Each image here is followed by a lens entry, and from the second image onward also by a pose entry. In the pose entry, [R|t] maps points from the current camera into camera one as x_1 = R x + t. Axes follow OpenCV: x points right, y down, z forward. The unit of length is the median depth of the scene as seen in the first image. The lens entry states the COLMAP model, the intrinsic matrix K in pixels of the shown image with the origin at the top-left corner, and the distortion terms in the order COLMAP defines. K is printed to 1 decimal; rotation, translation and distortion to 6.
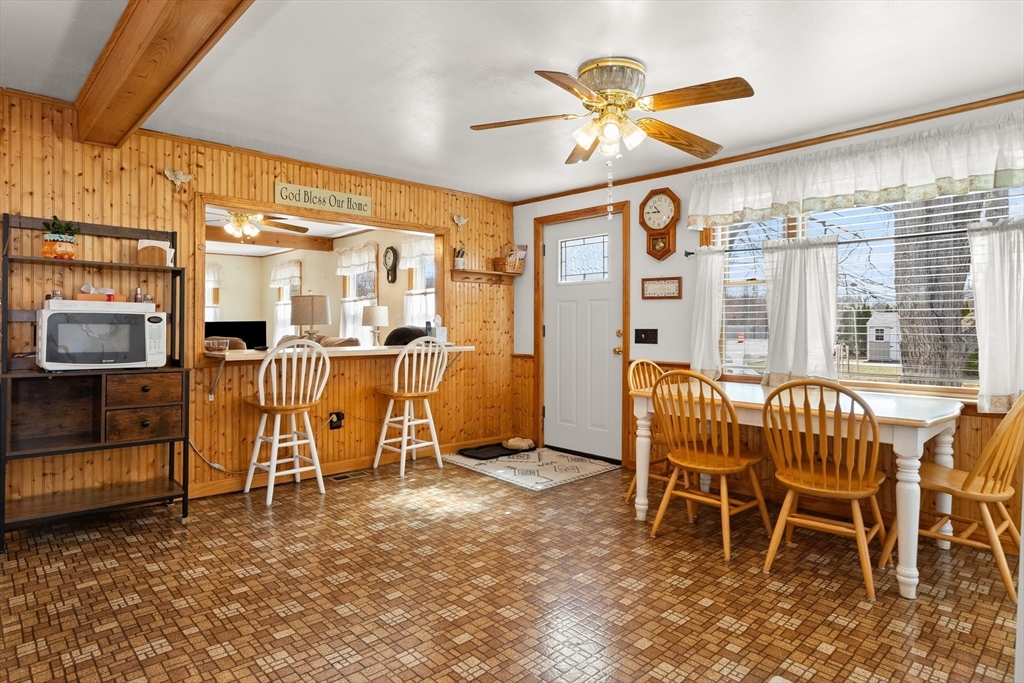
lens RADIAL K [[584.9, 0, 507.4], [0, 584.9, 330.4], [0, 0, 1]] dist [0.001388, 0.000019]
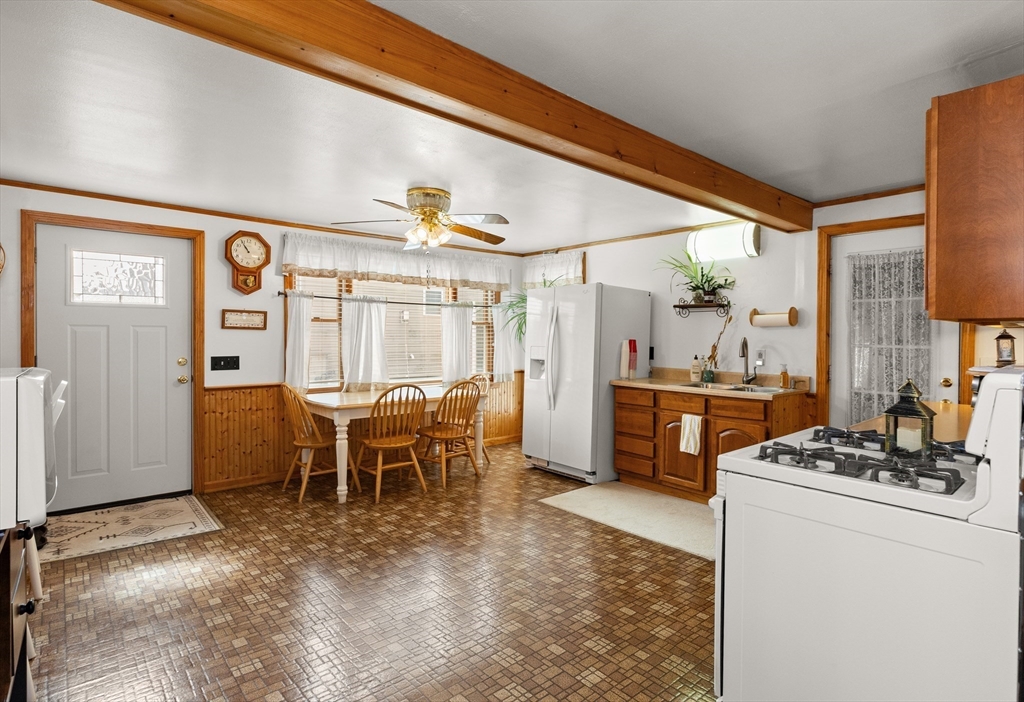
lens RADIAL K [[528.9, 0, 550.7], [0, 528.9, 338.2], [0, 0, 1]] dist [-0.000447, 0.000007]
pose [[-0.007377, -0.007666, 0.999943, -0.865425], [0.002181, 0.999968, 0.007683, -0.049277], [-0.999970, 0.002238, -0.007360, 0.483952]]
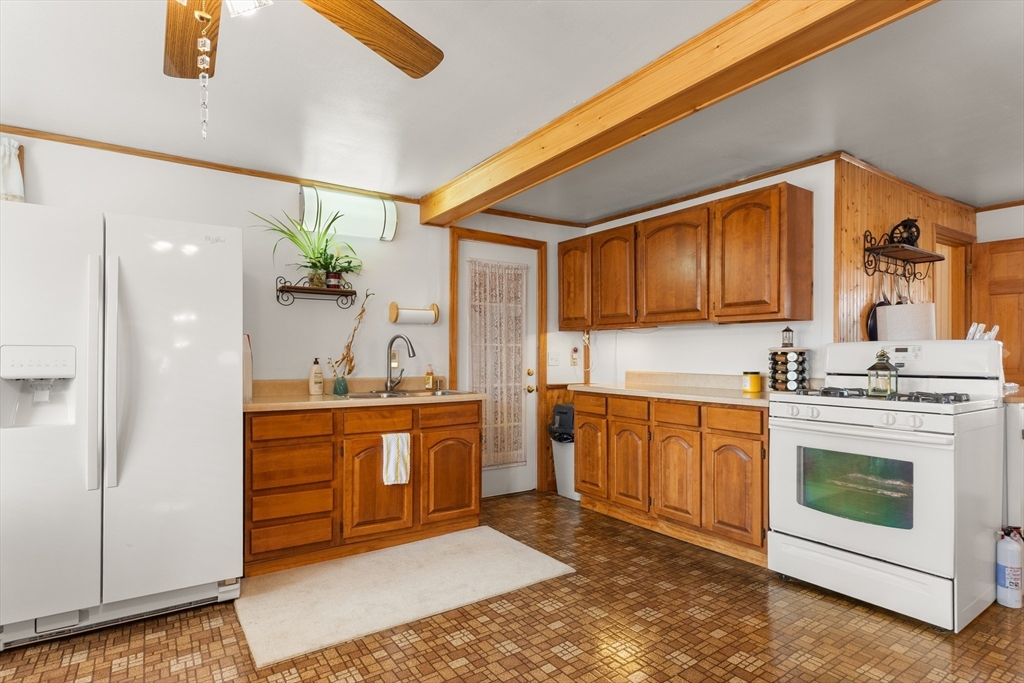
lens RADIAL K [[529.8, 0, 512.2], [0, 529.8, 355.3], [0, 0, 1]] dist [-0.003346, -0.000161]
pose [[-0.988213, -0.001747, 0.153074, -0.092465], [-0.000318, 0.999956, 0.009362, -0.012761], [-0.153084, 0.009203, -0.988170, 0.973880]]
